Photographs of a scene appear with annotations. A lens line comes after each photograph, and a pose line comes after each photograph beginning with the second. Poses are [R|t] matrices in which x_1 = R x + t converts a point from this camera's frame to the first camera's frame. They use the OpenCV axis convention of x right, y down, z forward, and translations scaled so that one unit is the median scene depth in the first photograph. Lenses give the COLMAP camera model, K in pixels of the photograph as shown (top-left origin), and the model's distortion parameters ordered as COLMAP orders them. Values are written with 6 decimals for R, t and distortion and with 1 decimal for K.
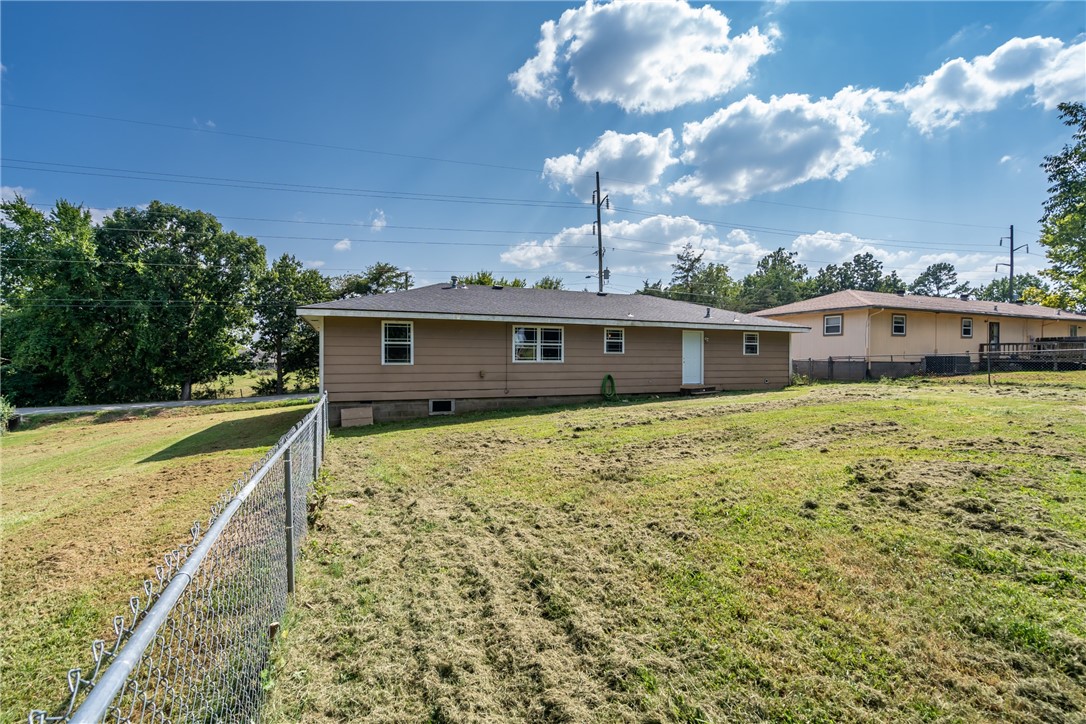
lens RADIAL K [[496.3, 0, 540.4], [0, 496.3, 352.5], [0, 0, 1]] dist [-0.003082, 0.000352]
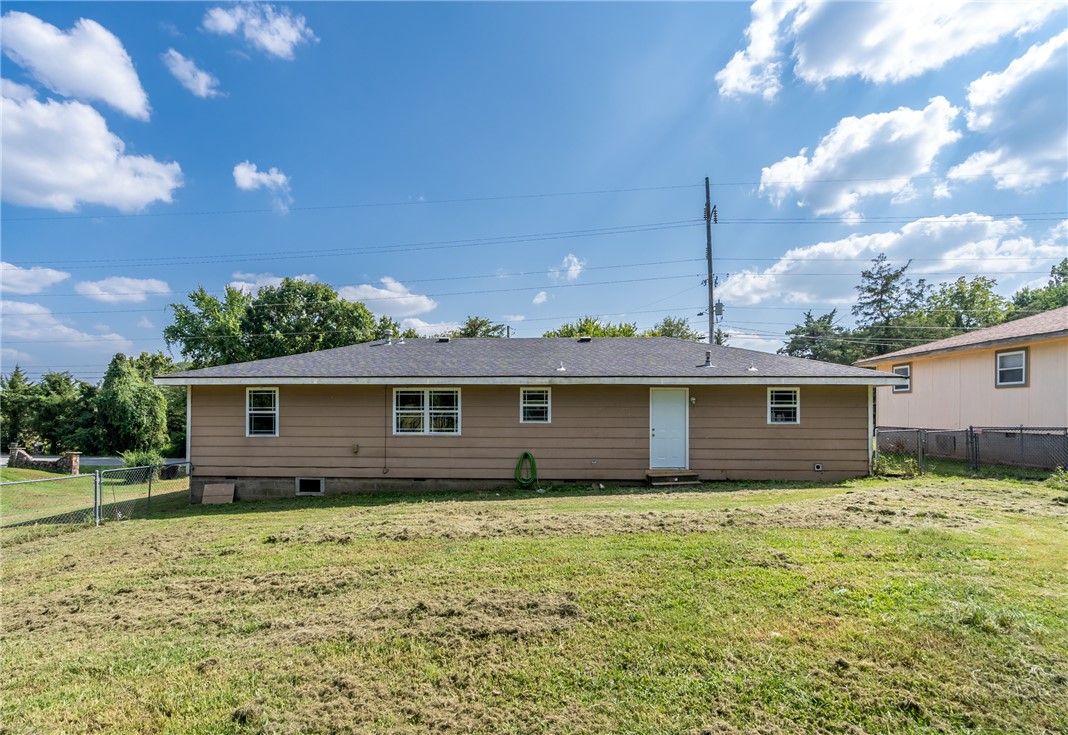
lens RADIAL K [[563.6, 0, 532.3], [0, 563.6, 392.0], [0, 0, 1]] dist [-0.005901, -0.000456]
pose [[0.900742, -0.020958, -0.433848, 0.480253], [0.007491, 0.999436, -0.032727, -0.015405], [0.434289, 0.026229, 0.900392, 0.244613]]
